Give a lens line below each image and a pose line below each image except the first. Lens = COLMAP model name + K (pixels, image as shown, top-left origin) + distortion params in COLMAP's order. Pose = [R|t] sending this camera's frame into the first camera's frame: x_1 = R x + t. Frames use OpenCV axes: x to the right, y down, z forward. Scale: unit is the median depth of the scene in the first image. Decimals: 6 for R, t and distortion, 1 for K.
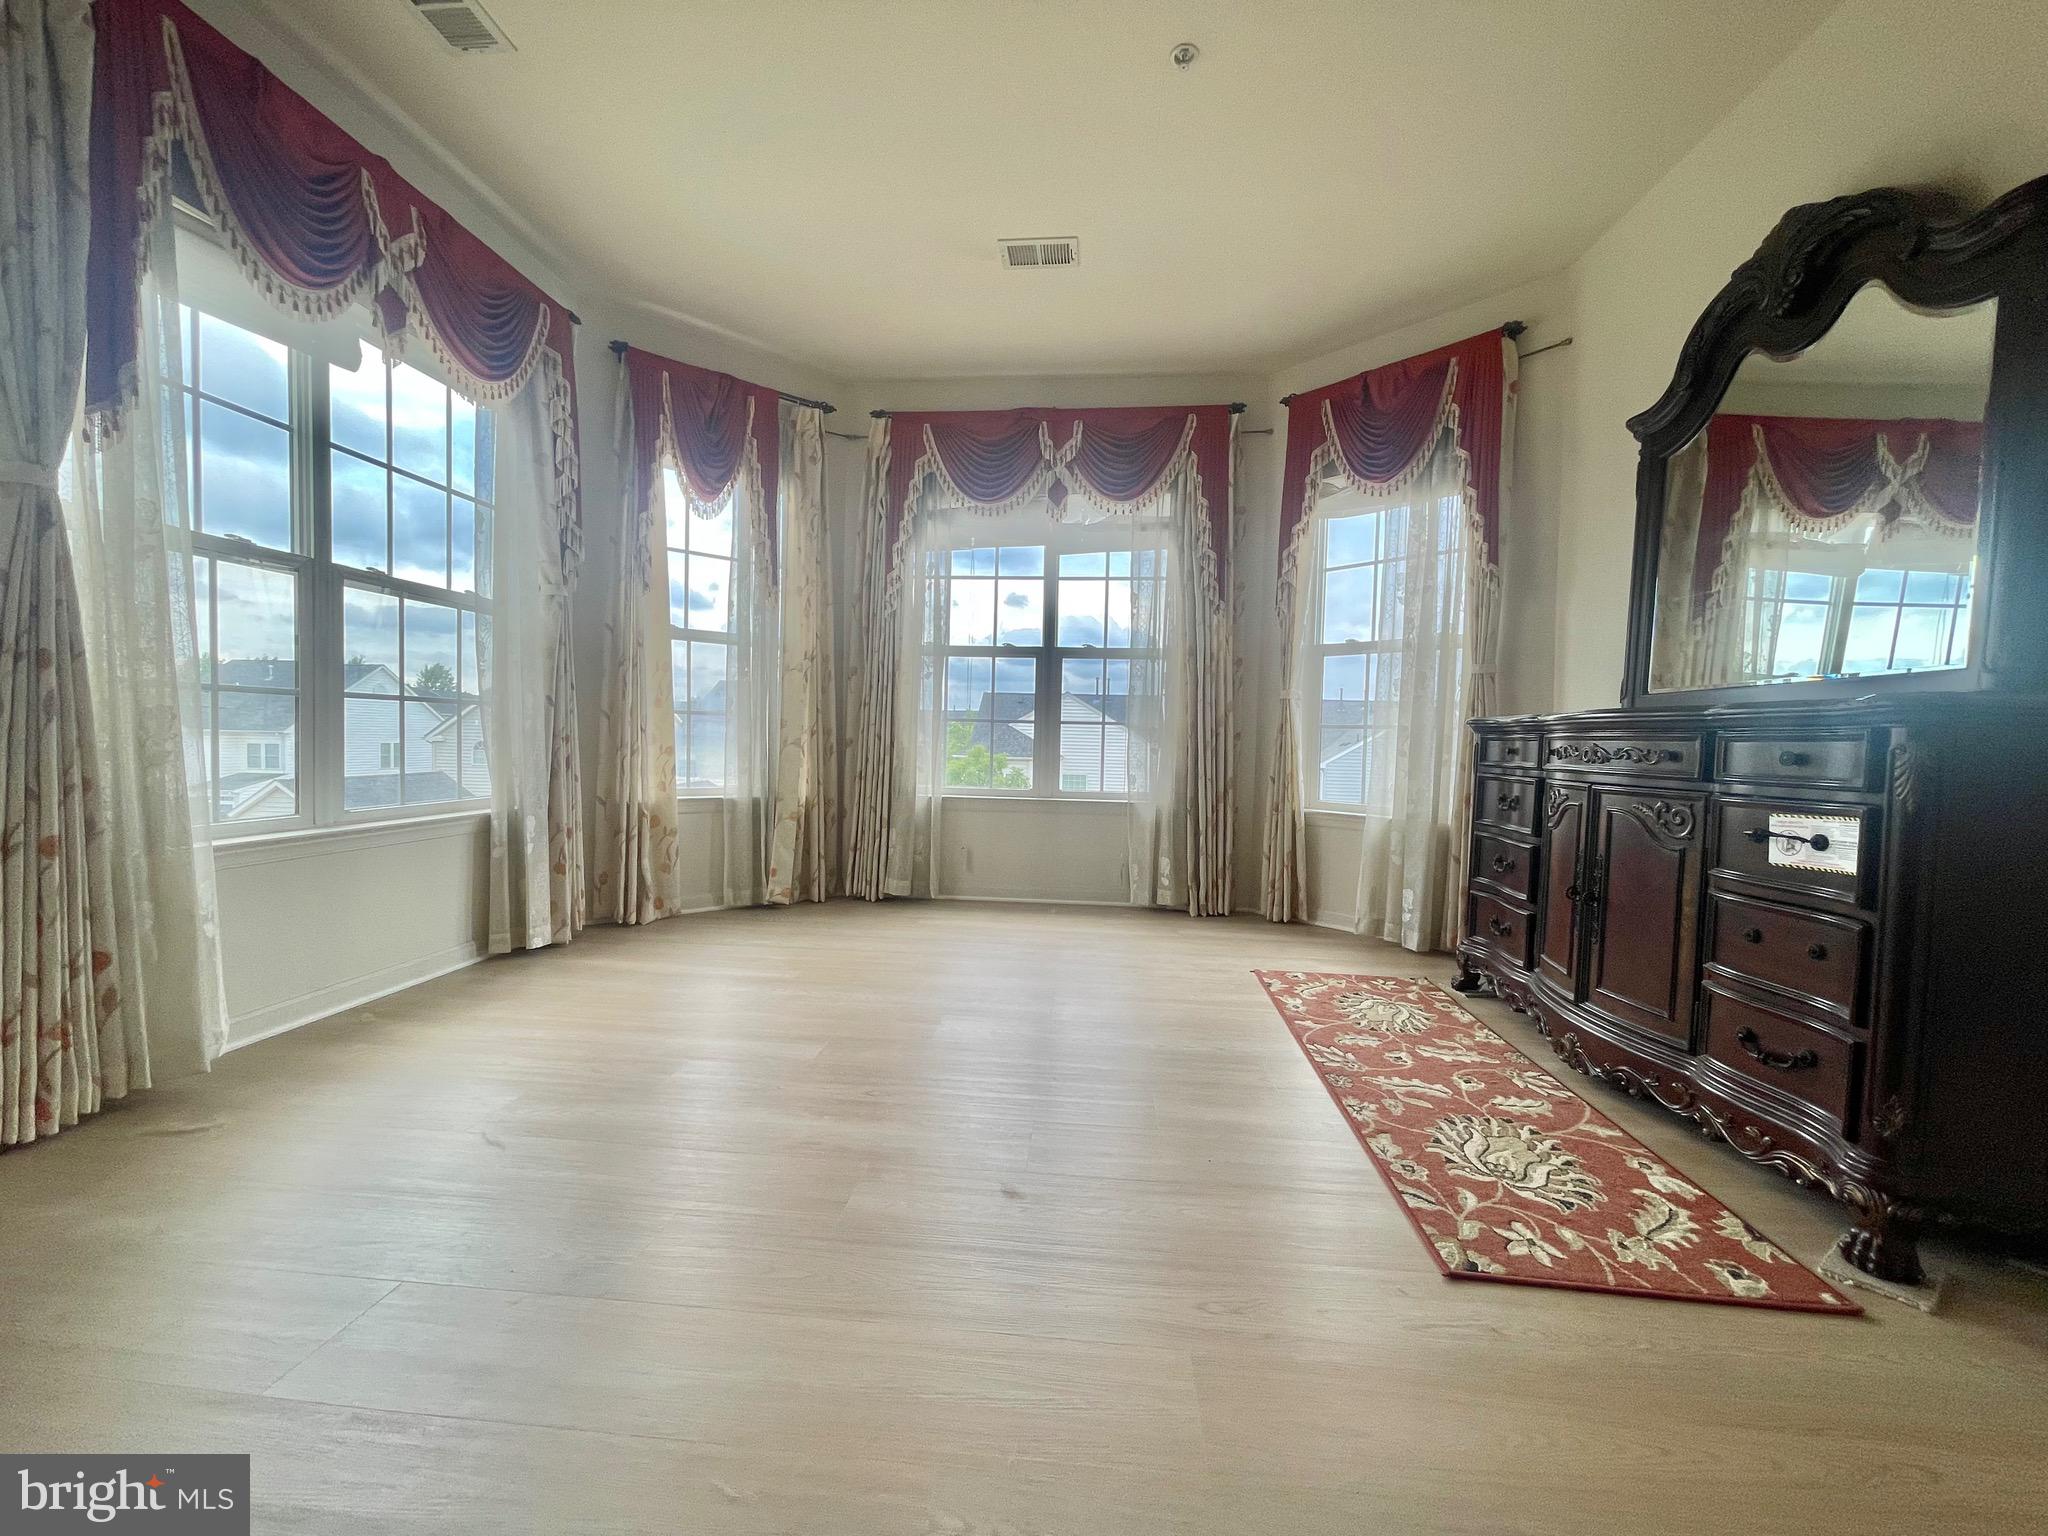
lens RADIAL K [[829.6, 0, 1026.9], [0, 829.6, 767.0], [0, 0, 1]] dist [-0.004899, 0.001974]
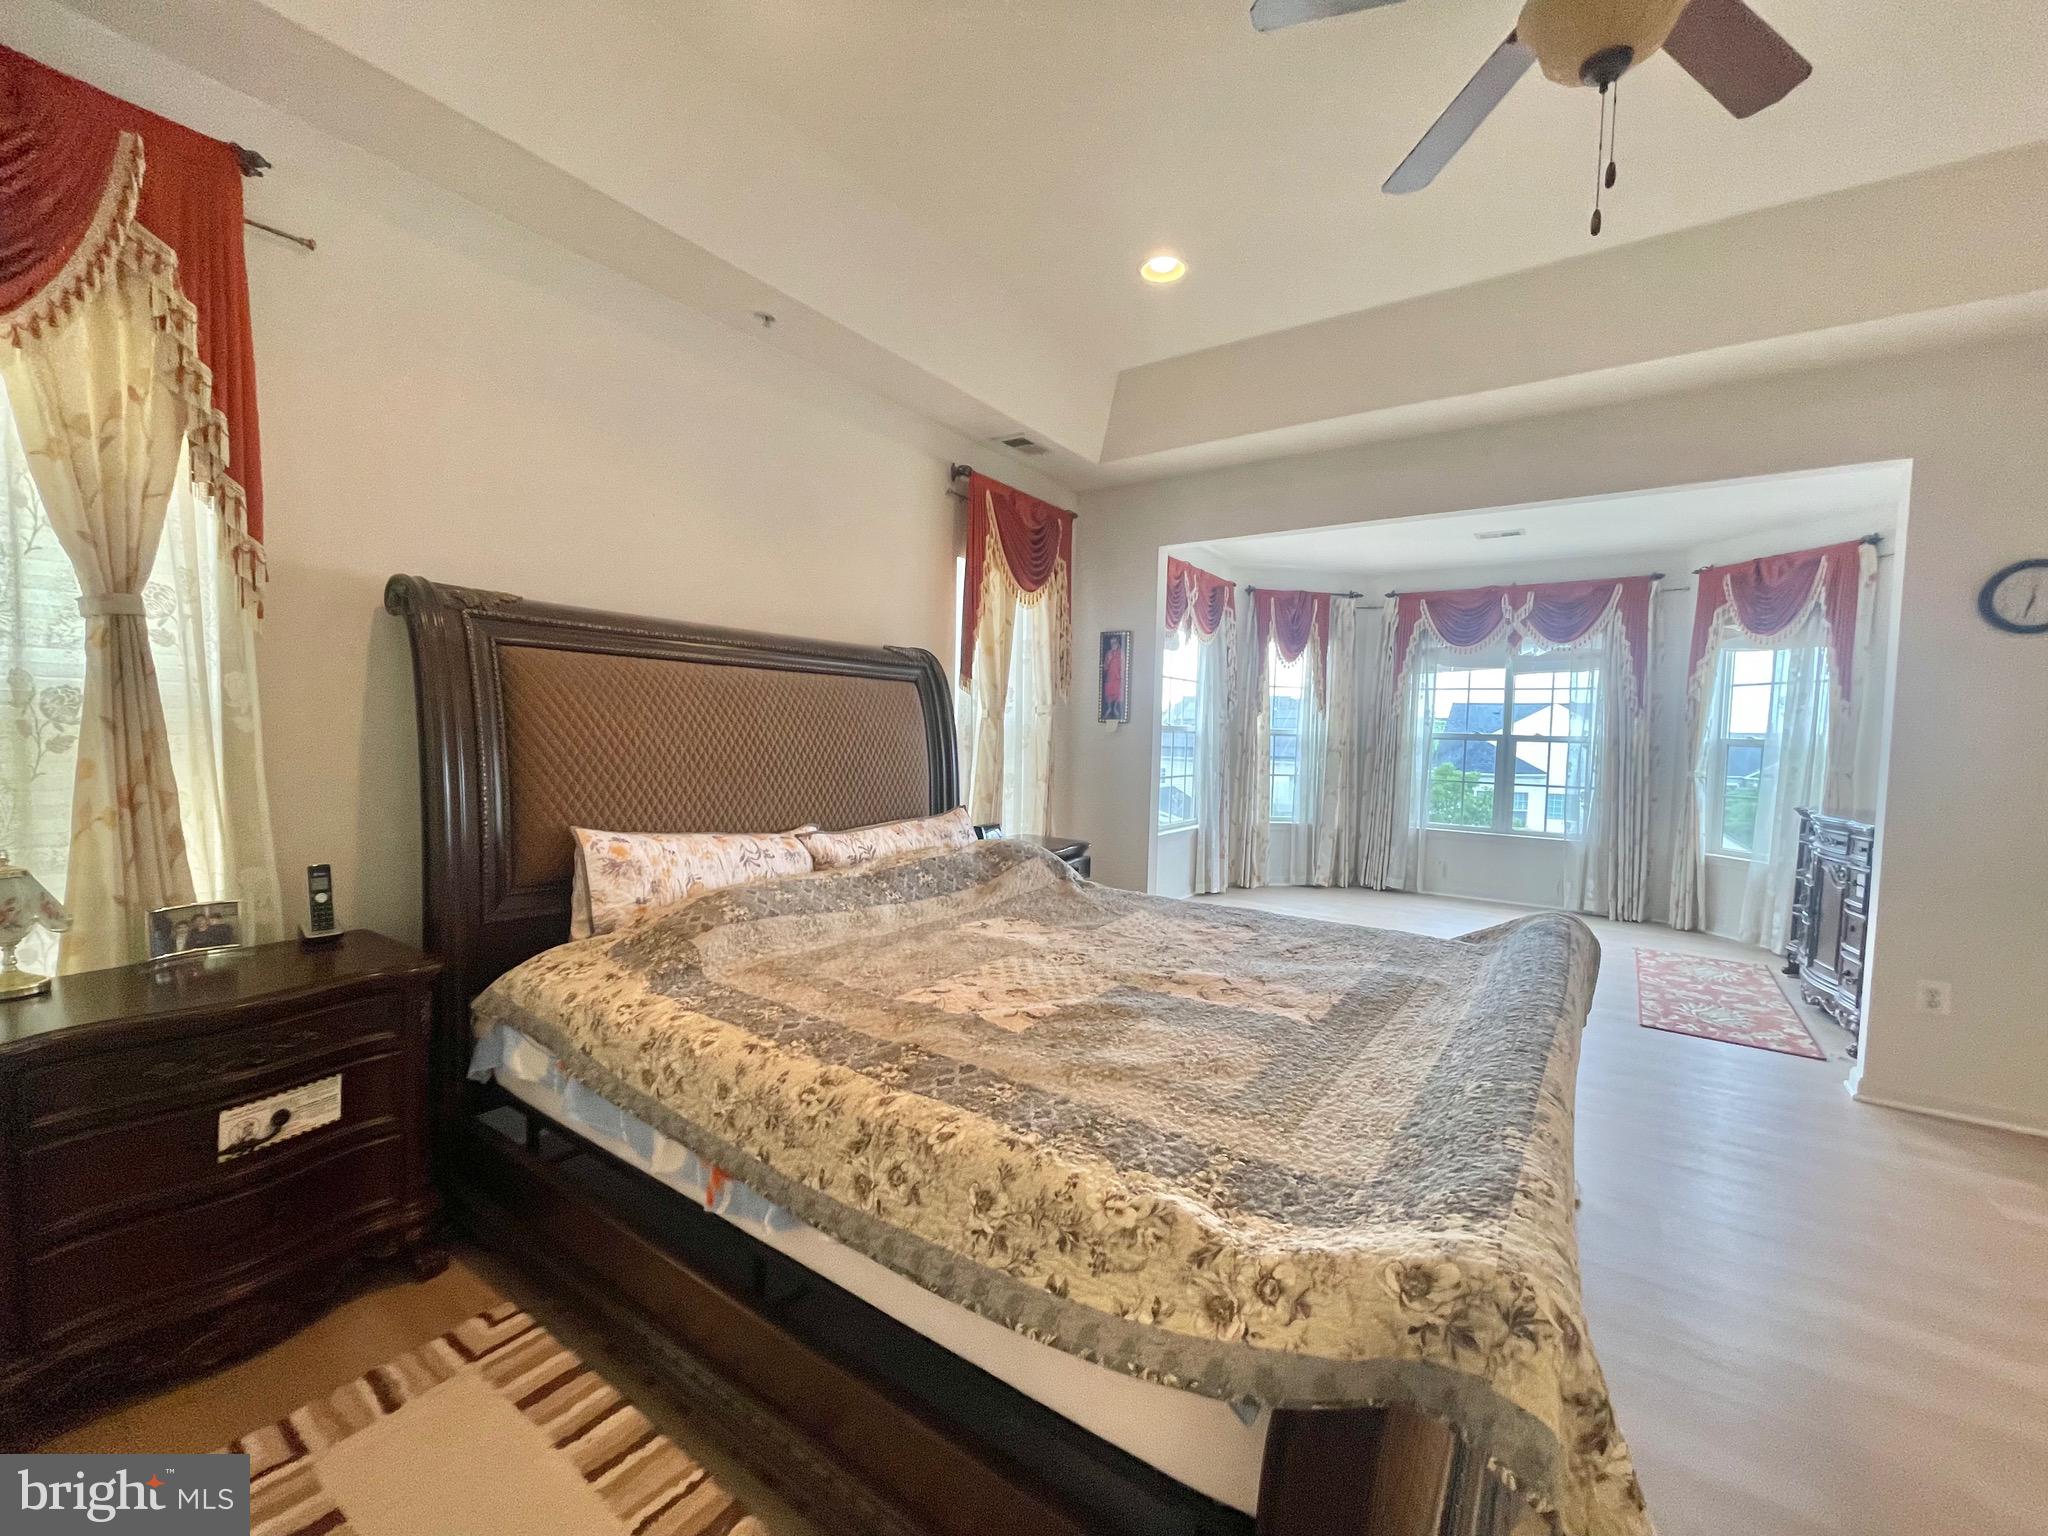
lens RADIAL K [[829.6, 0, 1020.0], [0, 829.6, 772.3], [0, 0, 1]] dist [-0.004899, 0.001974]
pose [[0.862358, 0.024021, -0.505729, 0.030852], [-0.023732, 0.999694, 0.007016, -0.074305], [0.505742, 0.005951, 0.862664, -0.865521]]
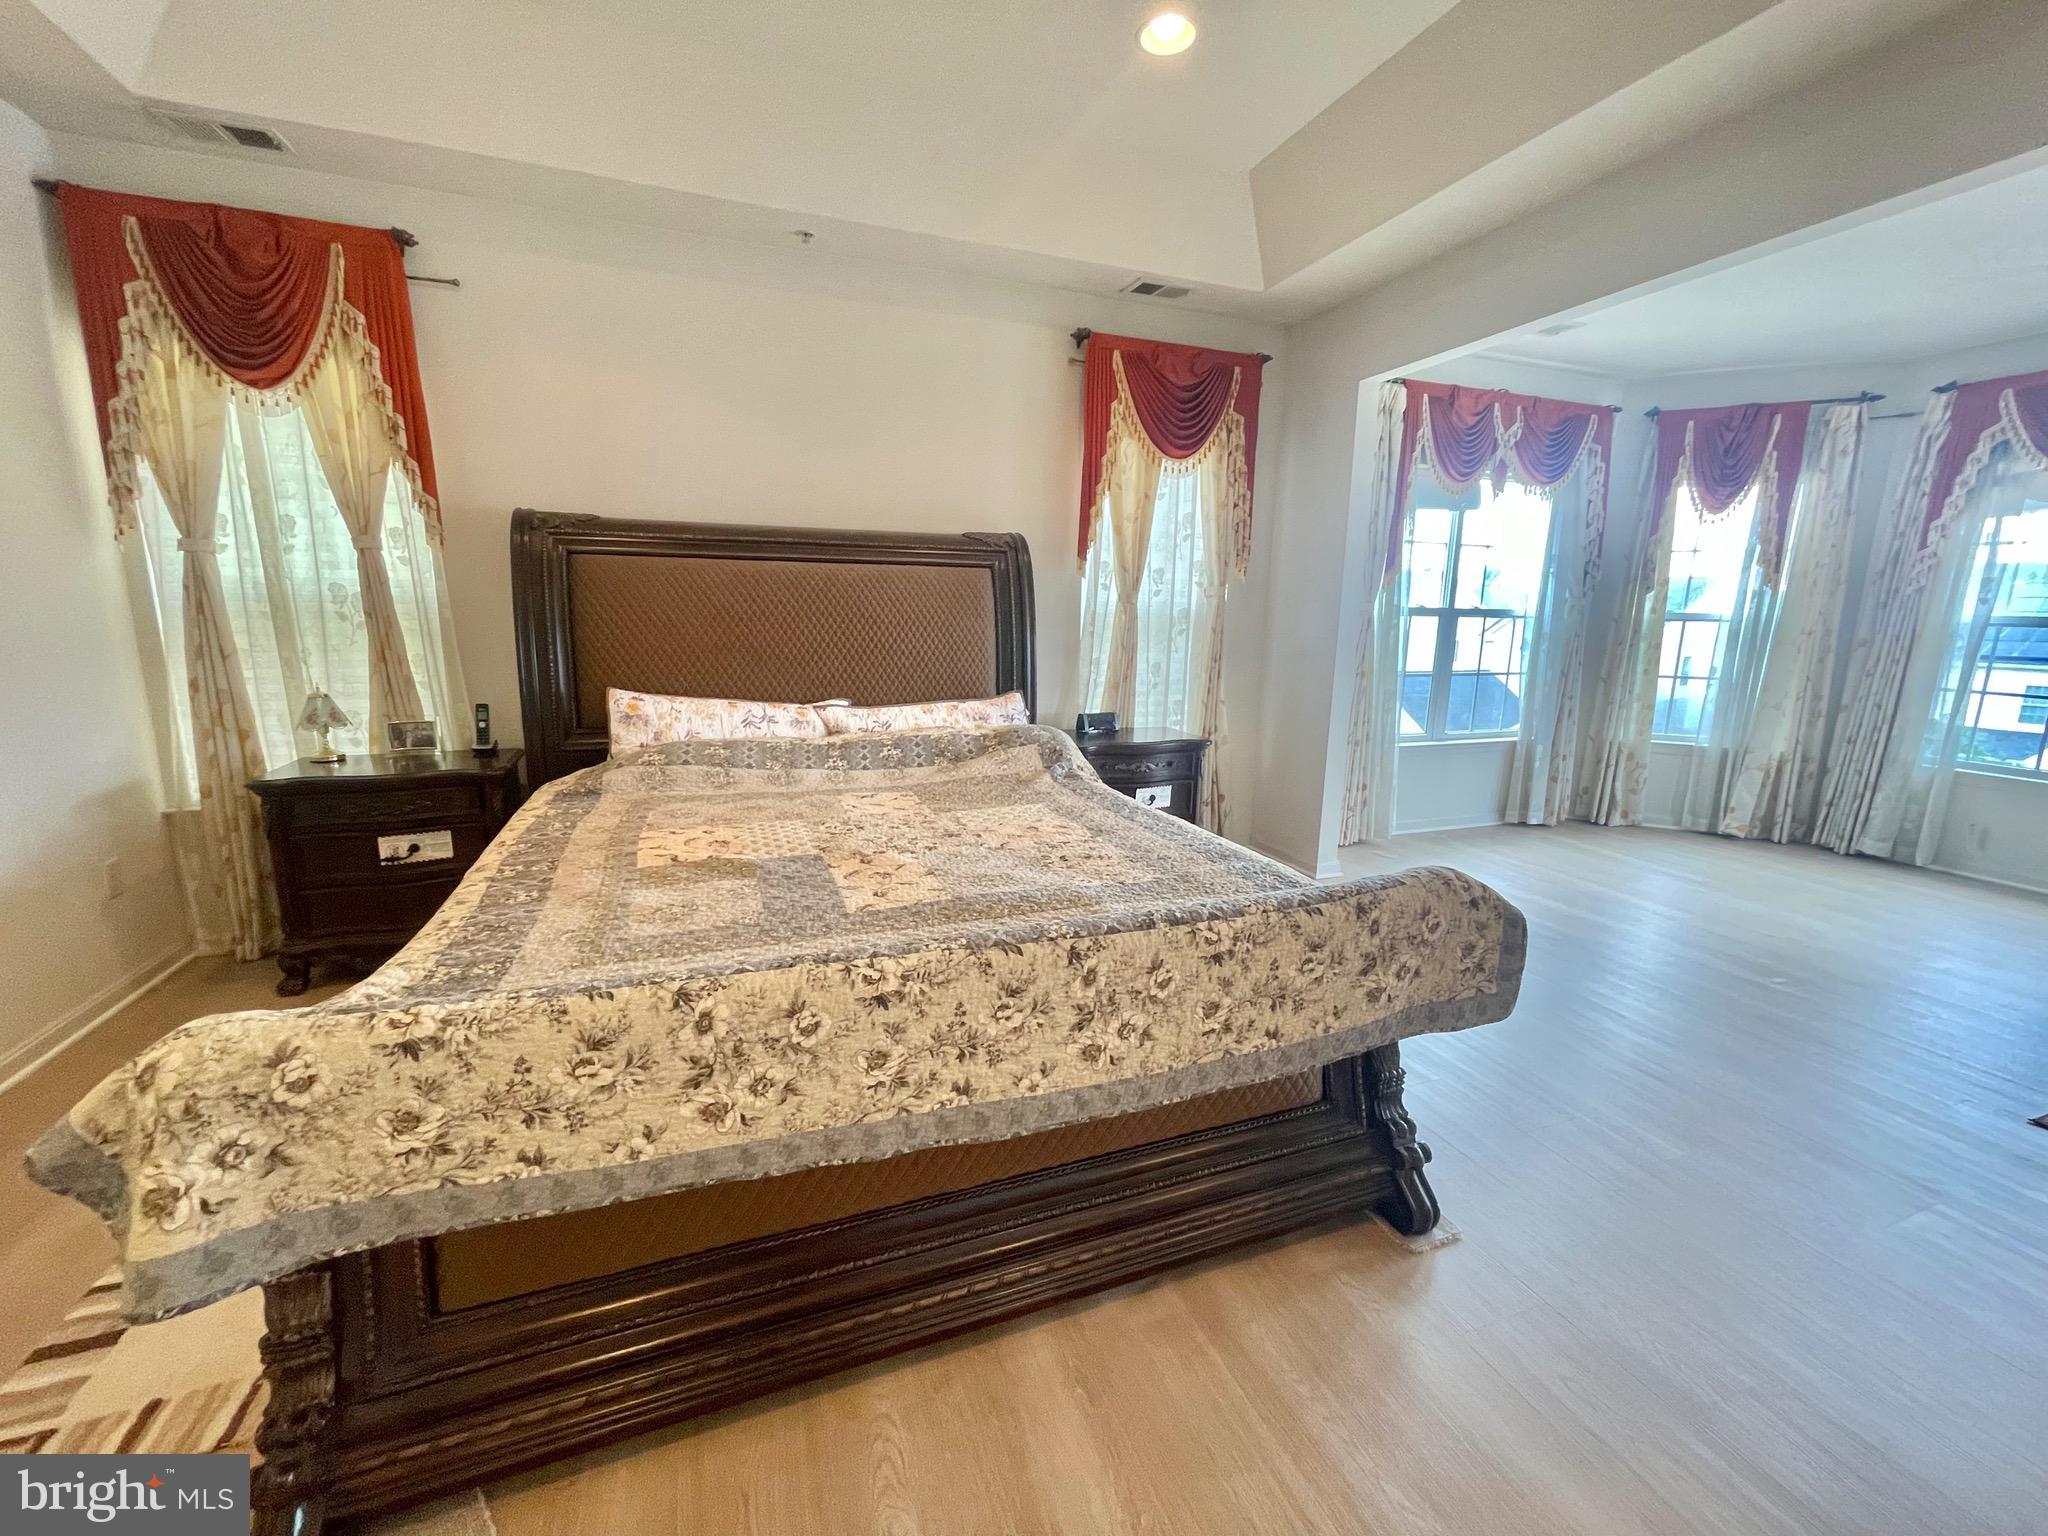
lens RADIAL K [[829.6, 0, 1009.5], [0, 829.6, 771.3], [0, 0, 1]] dist [-0.004899, 0.001974]
pose [[0.423775, 0.158358, -0.891817, 0.344113], [-0.039594, 0.986896, 0.156426, -0.084135], [0.904902, -0.030979, 0.424492, -0.523903]]
